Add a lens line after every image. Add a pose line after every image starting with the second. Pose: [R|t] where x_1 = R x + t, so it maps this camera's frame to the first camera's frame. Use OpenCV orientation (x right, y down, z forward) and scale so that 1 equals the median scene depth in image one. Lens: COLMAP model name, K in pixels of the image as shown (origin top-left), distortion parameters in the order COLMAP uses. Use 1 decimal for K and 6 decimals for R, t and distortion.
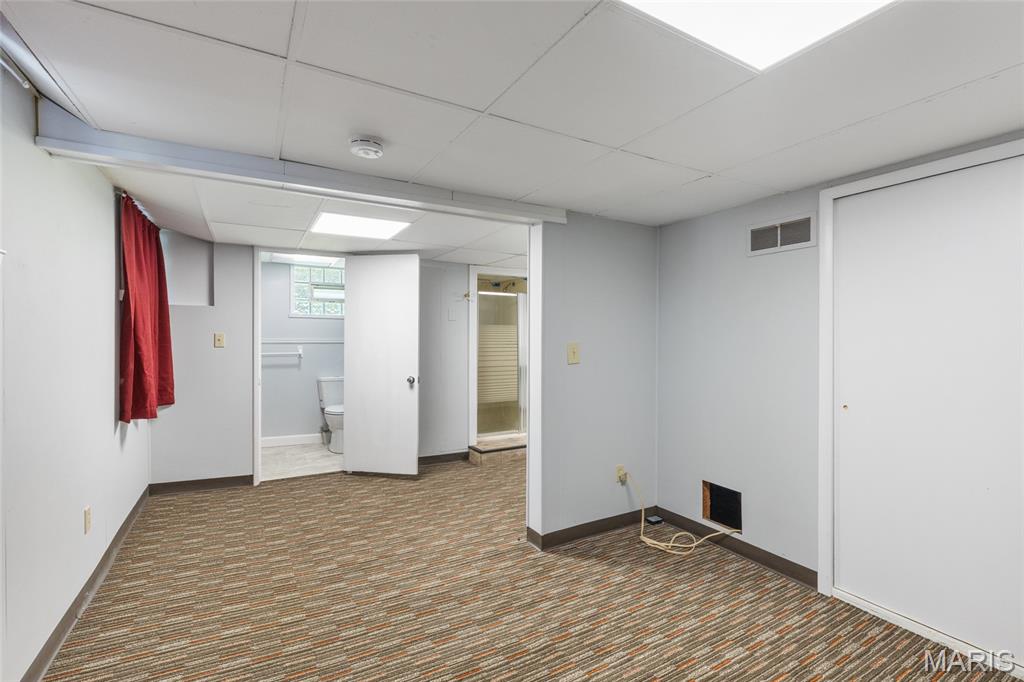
lens RADIAL K [[464.3, 0, 512.9], [0, 464.3, 341.6], [0, 0, 1]] dist [0.005693, 0.000071]
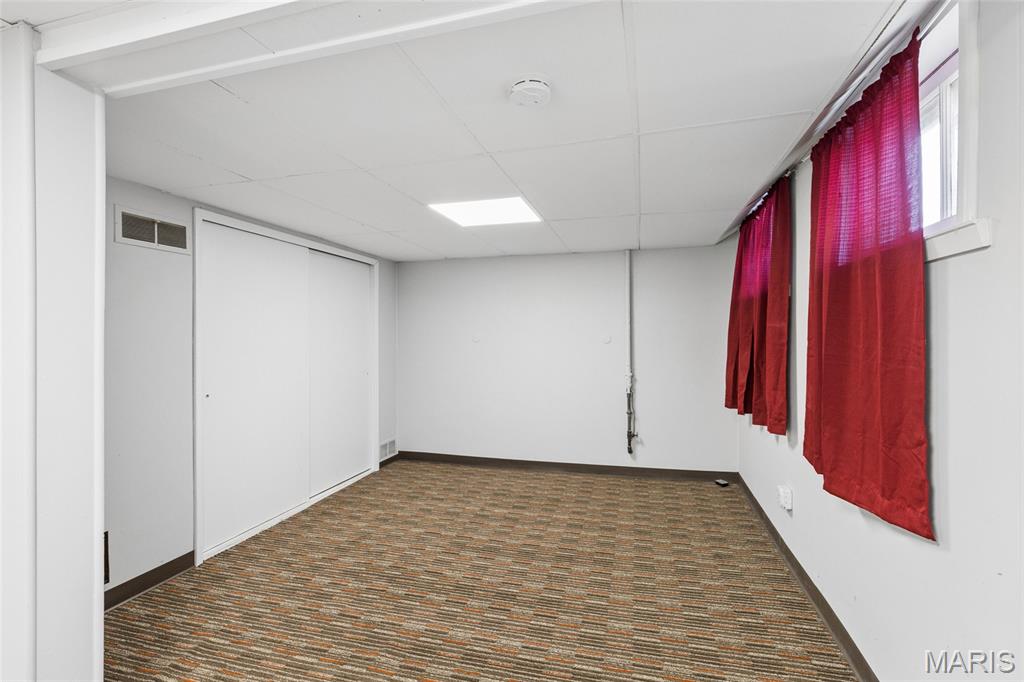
lens RADIAL K [[464.3, 0, 514.2], [0, 464.3, 337.8], [0, 0, 1]] dist [0.005693, 0.000071]
pose [[-0.699378, 0.000173, 0.714752, -0.664867], [0.010689, 0.999891, 0.010218, -0.012797], [-0.714672, 0.014786, -0.699304, 1.213119]]
